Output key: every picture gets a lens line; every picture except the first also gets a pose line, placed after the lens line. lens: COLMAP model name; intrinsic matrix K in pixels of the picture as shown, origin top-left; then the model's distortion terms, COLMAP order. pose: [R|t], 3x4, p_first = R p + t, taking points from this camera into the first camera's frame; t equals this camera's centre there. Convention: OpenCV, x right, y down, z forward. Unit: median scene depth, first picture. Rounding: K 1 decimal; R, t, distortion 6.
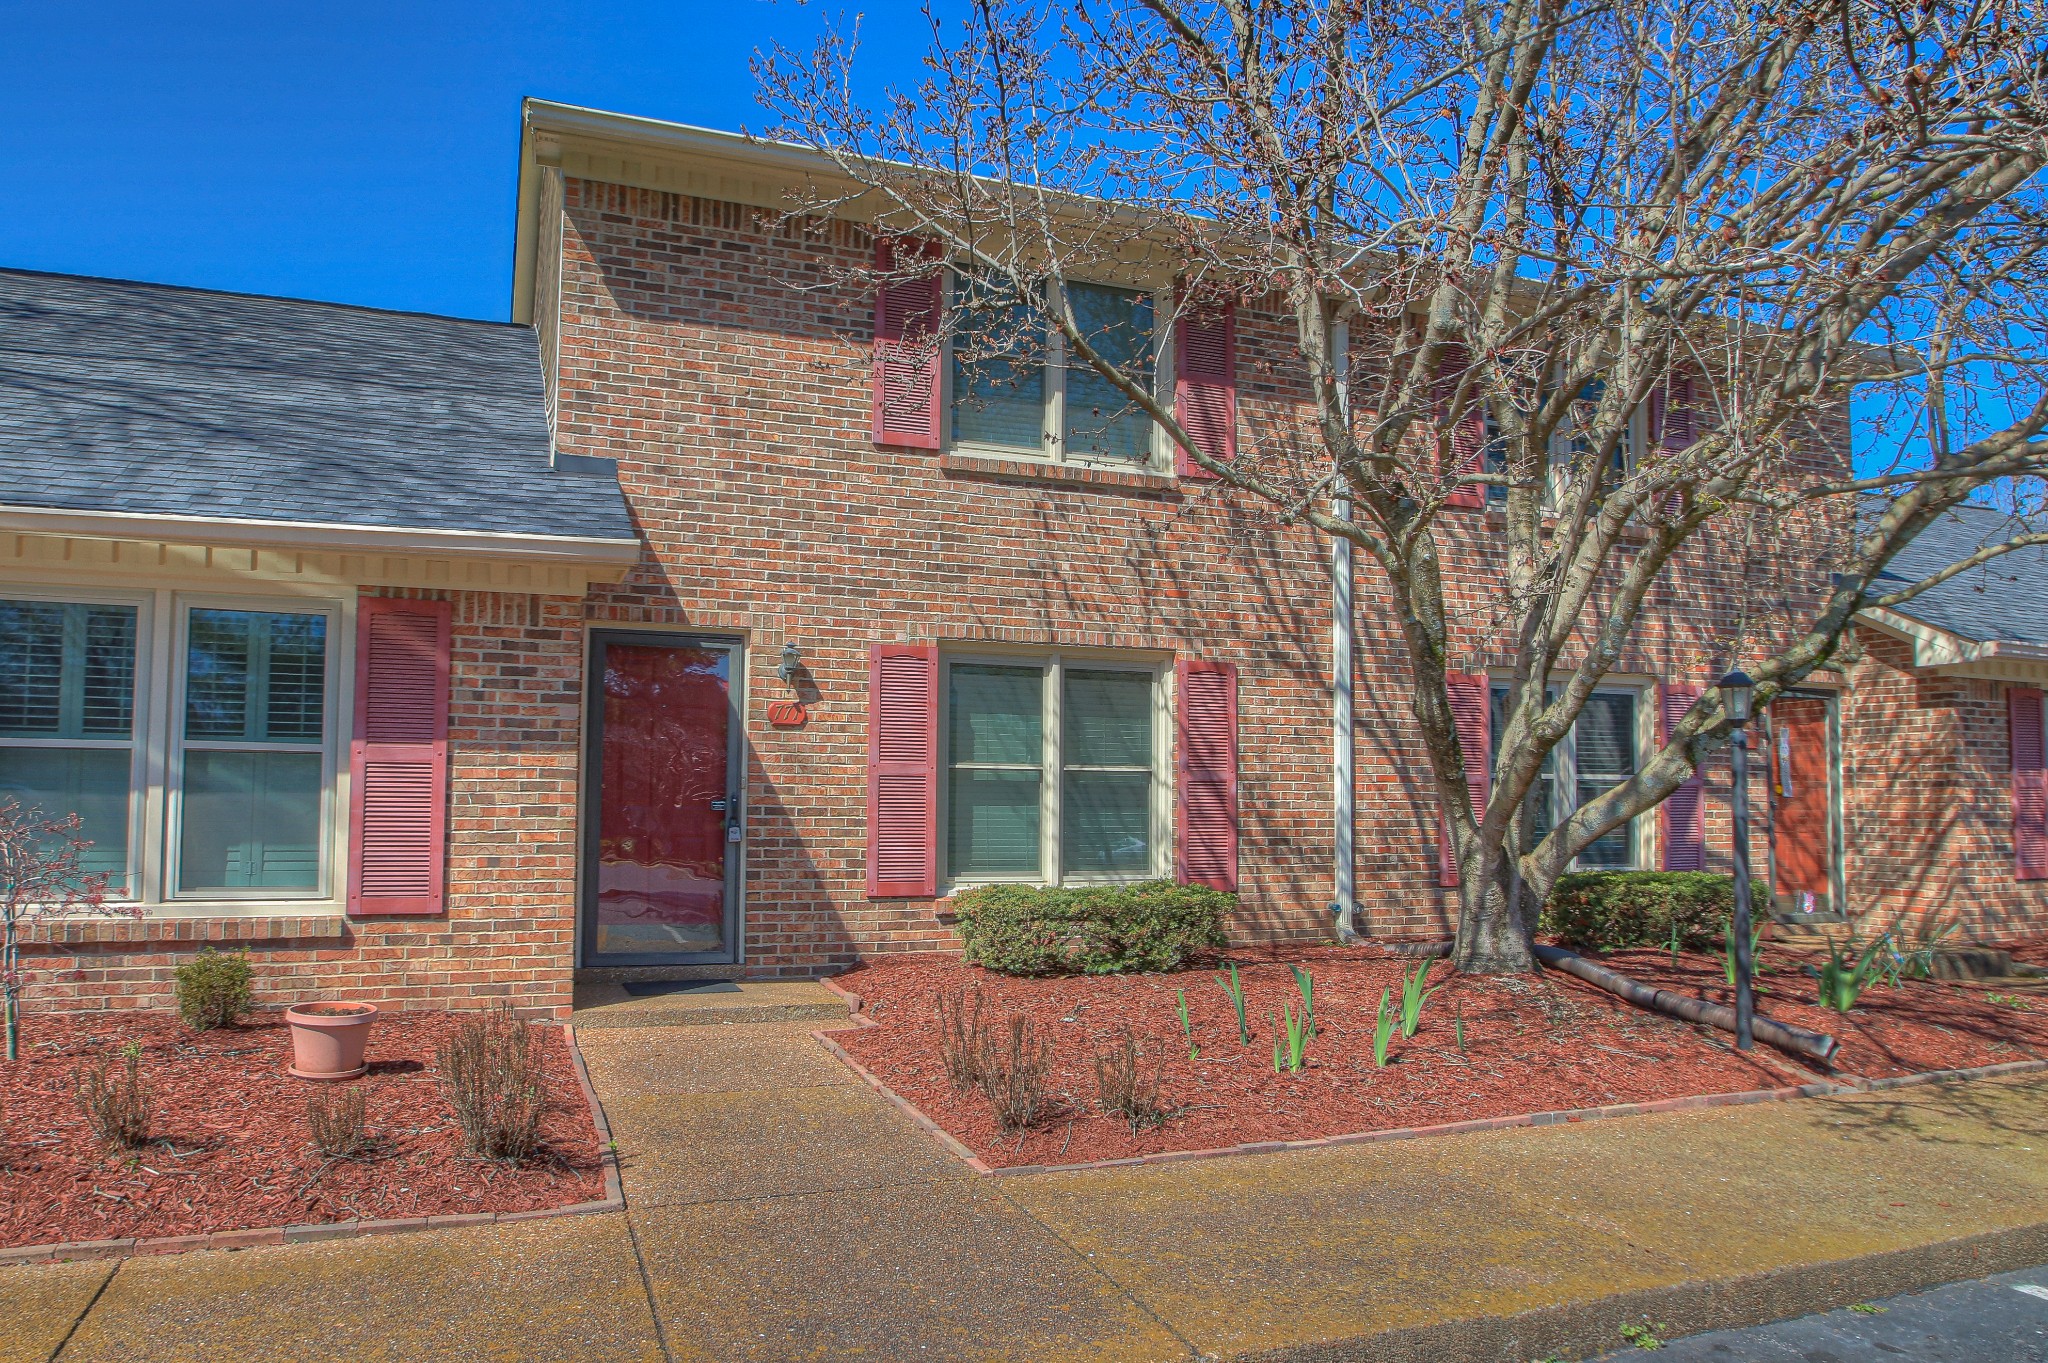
lens RADIAL K [[1365.8, 0, 1024.0], [0, 1365.8, 681.5], [0, 0, 1]] dist [-0.029660, -0.000391]
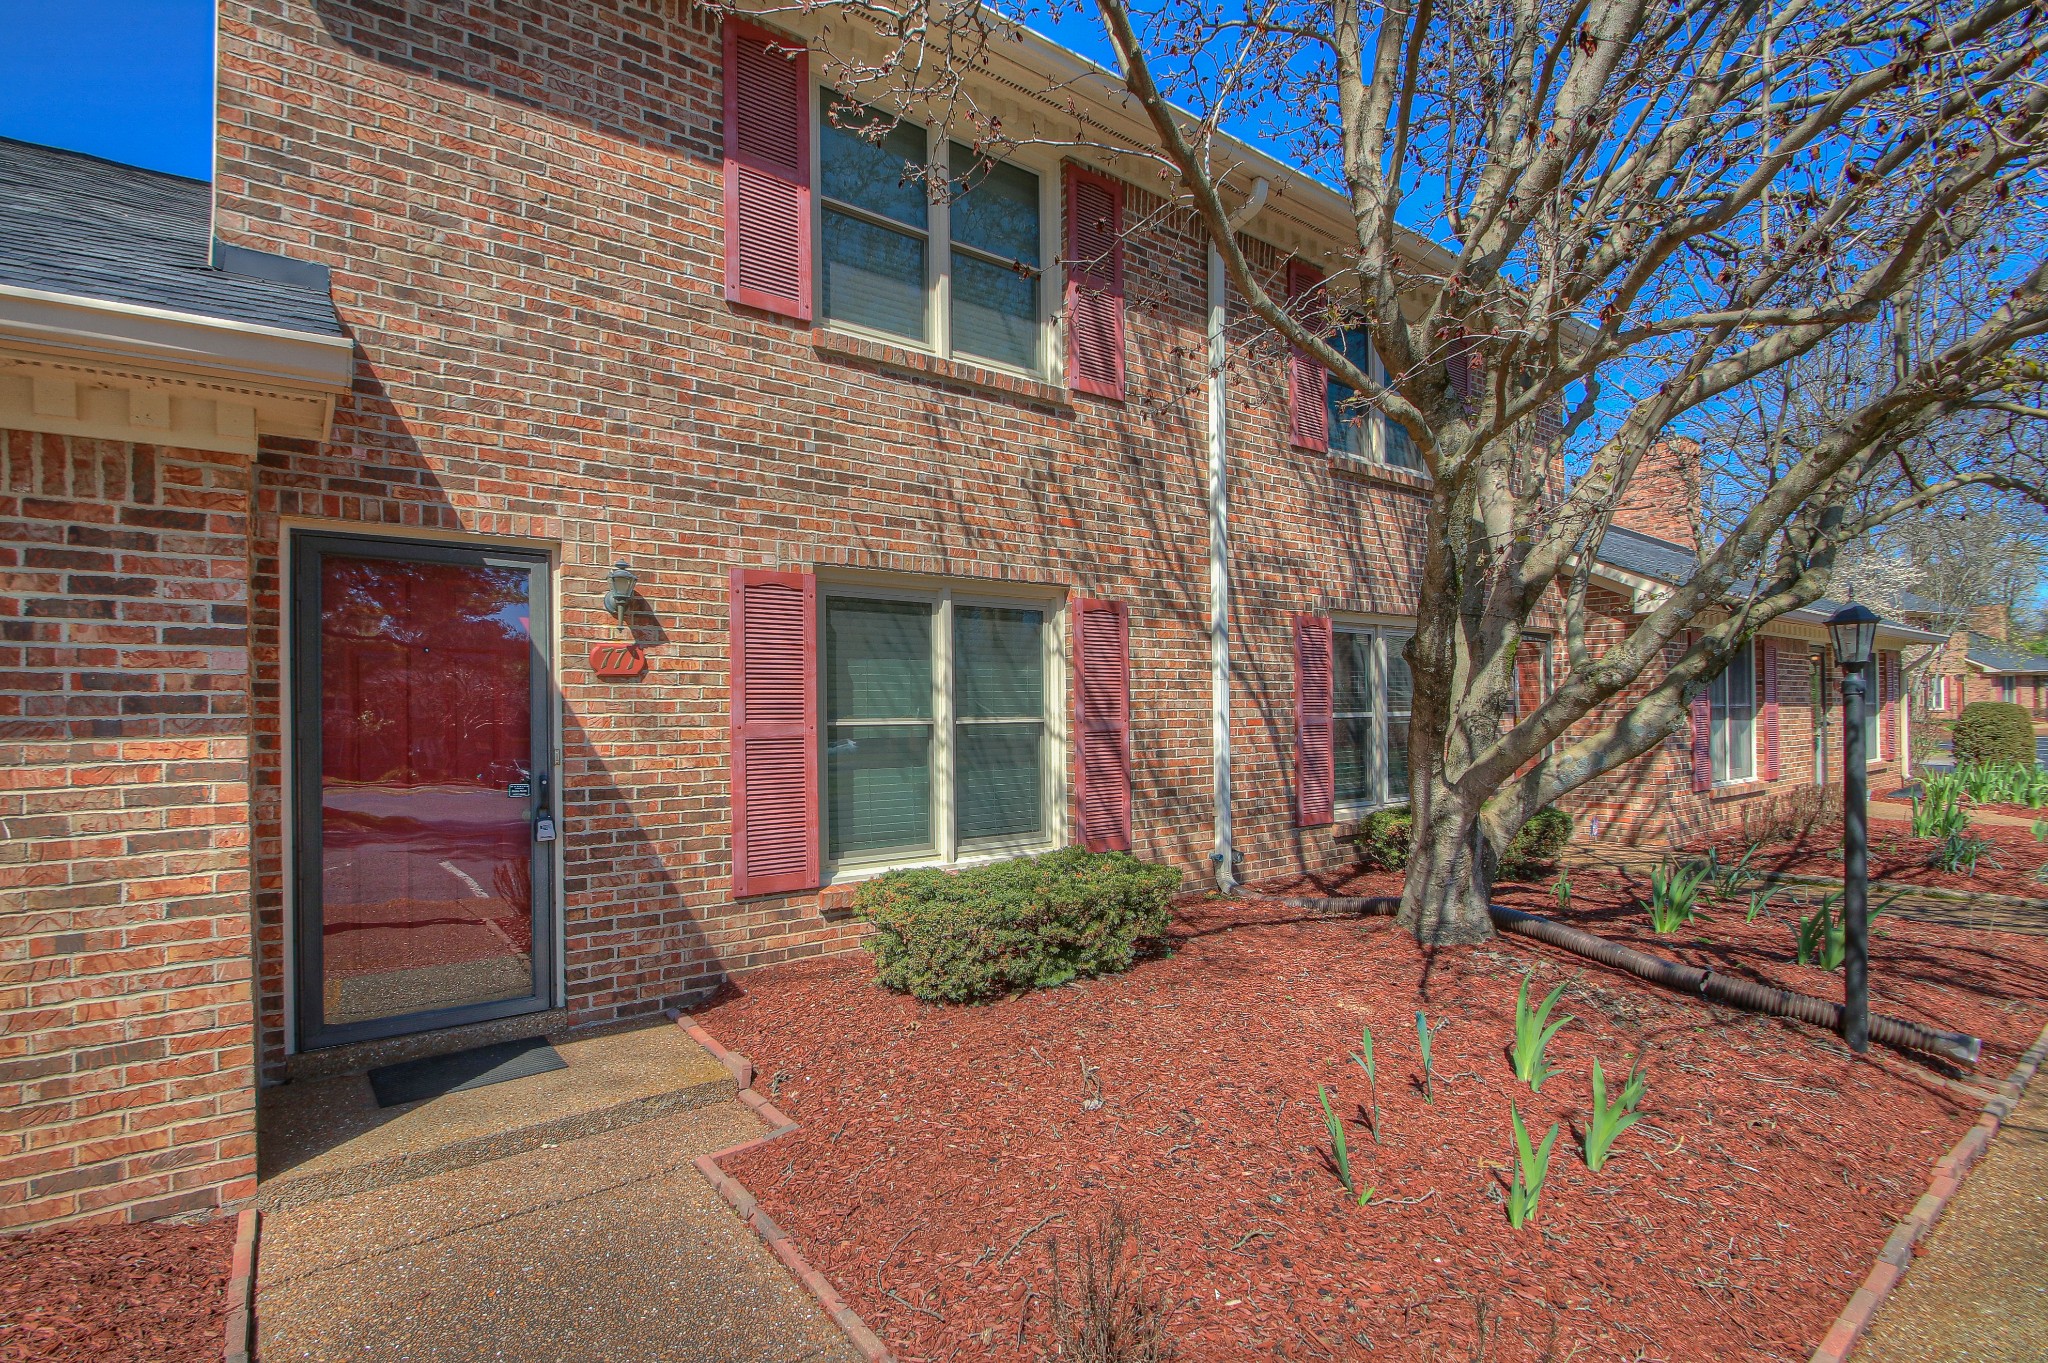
lens RADIAL K [[952.7, 0, 995.4], [0, 952.7, 698.3], [0, 0, 1]] dist [0.019933, -0.021185]
pose [[0.967087, -0.015874, 0.253949, -0.106844], [-0.001277, 0.997737, 0.067230, 0.009143], [-0.254441, -0.065342, 0.964878, 0.447139]]
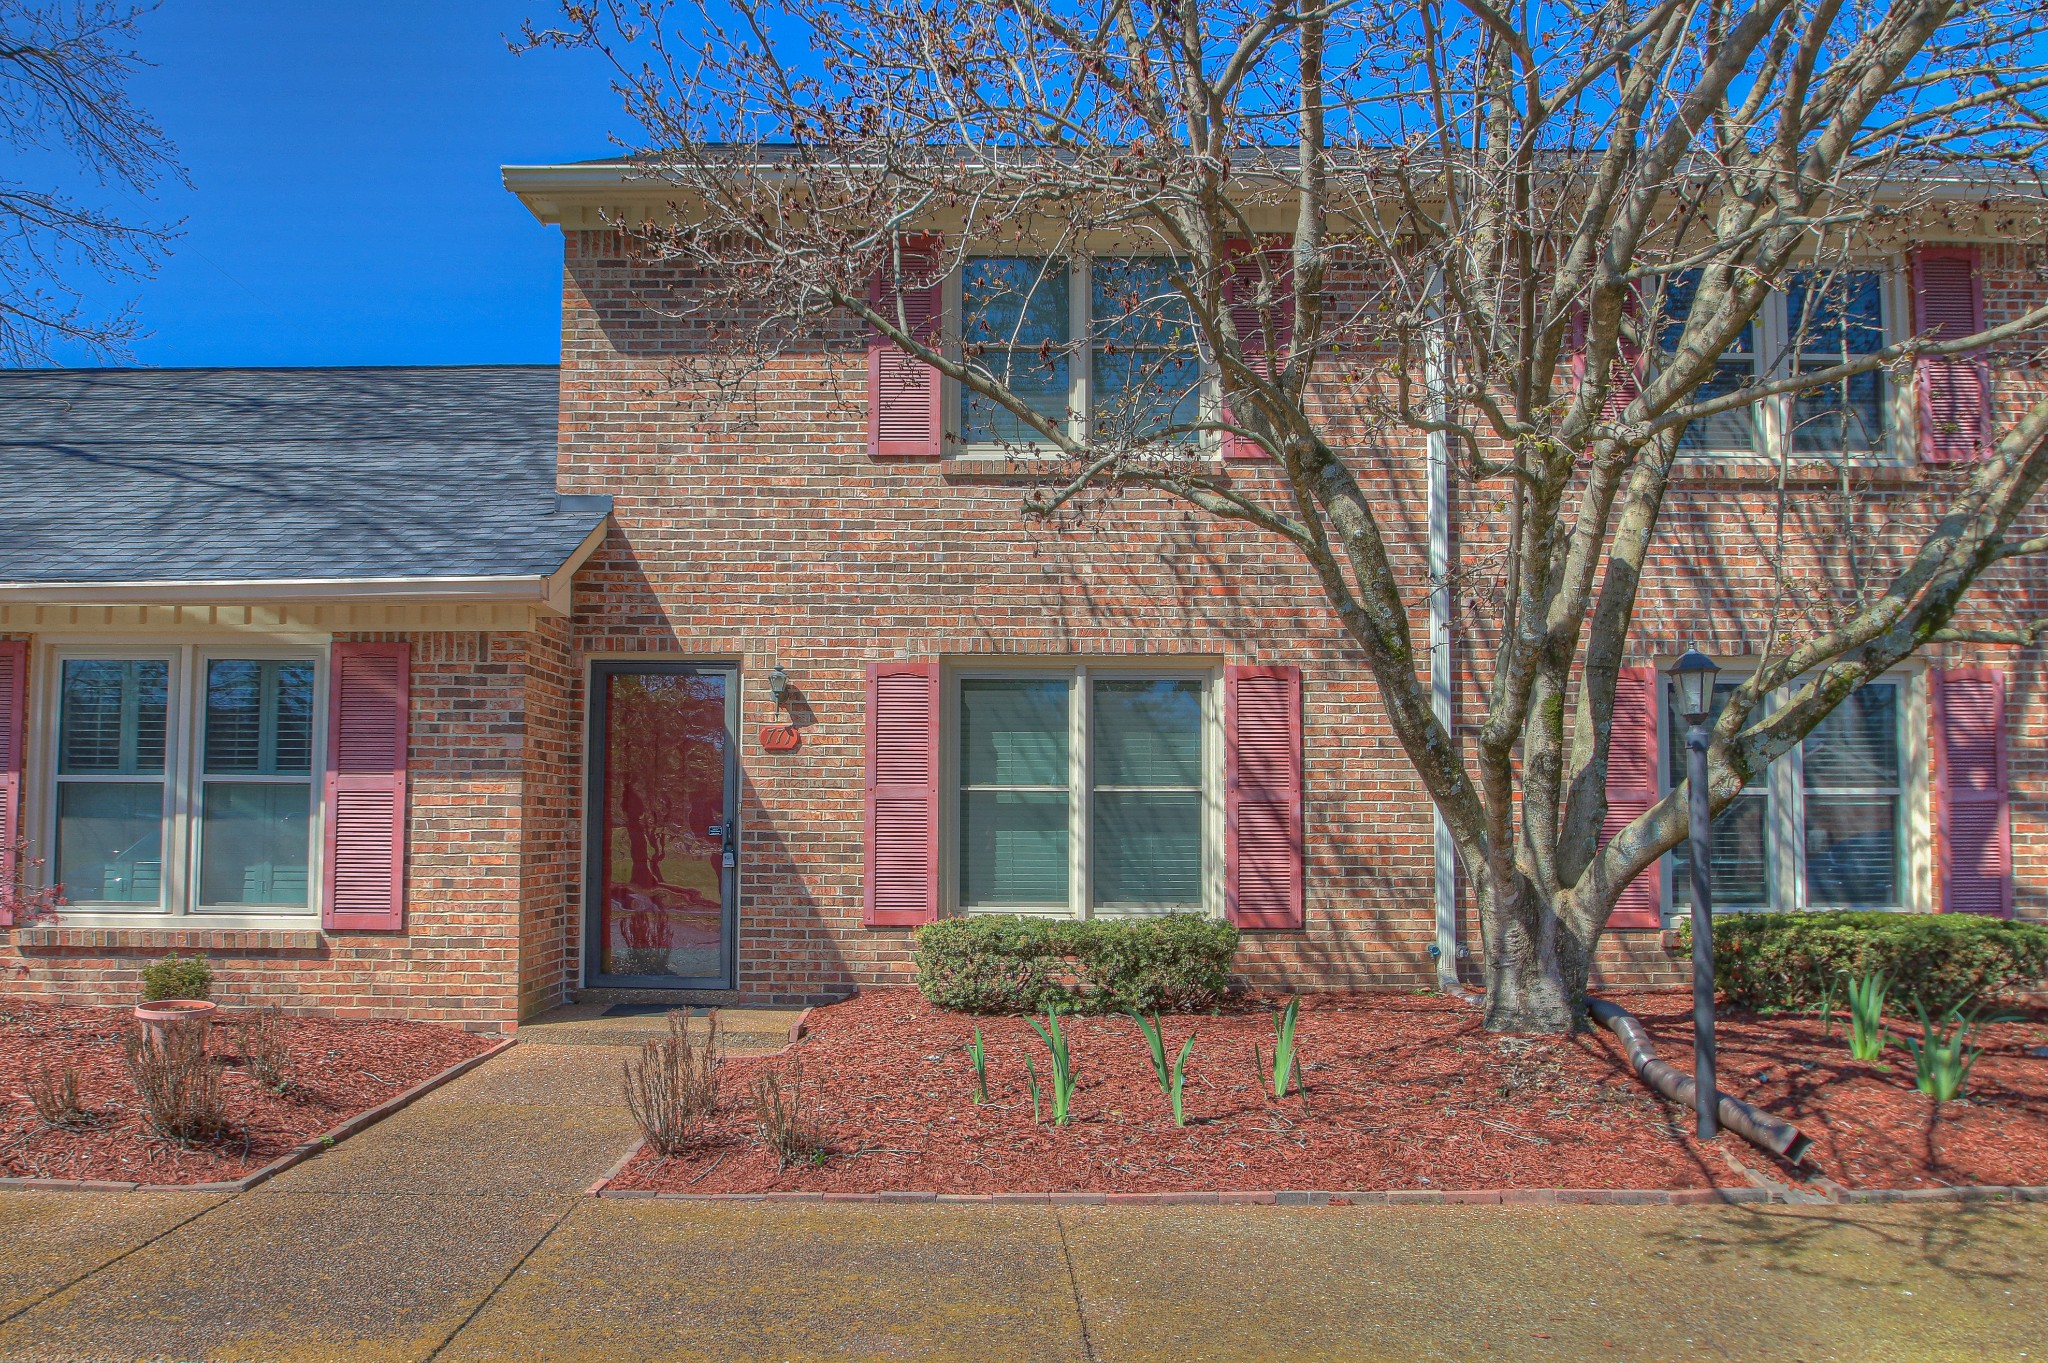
lens RADIAL K [[1499.5, 0, 1024.0], [0, 1499.5, 681.5], [0, 0, 1]] dist [-0.040758, 0.002668]
pose [[0.934759, -0.039064, -0.353129, 0.368842], [0.034578, 0.999221, -0.019005, 0.009567], [0.353596, 0.005555, 0.935382, 0.048789]]
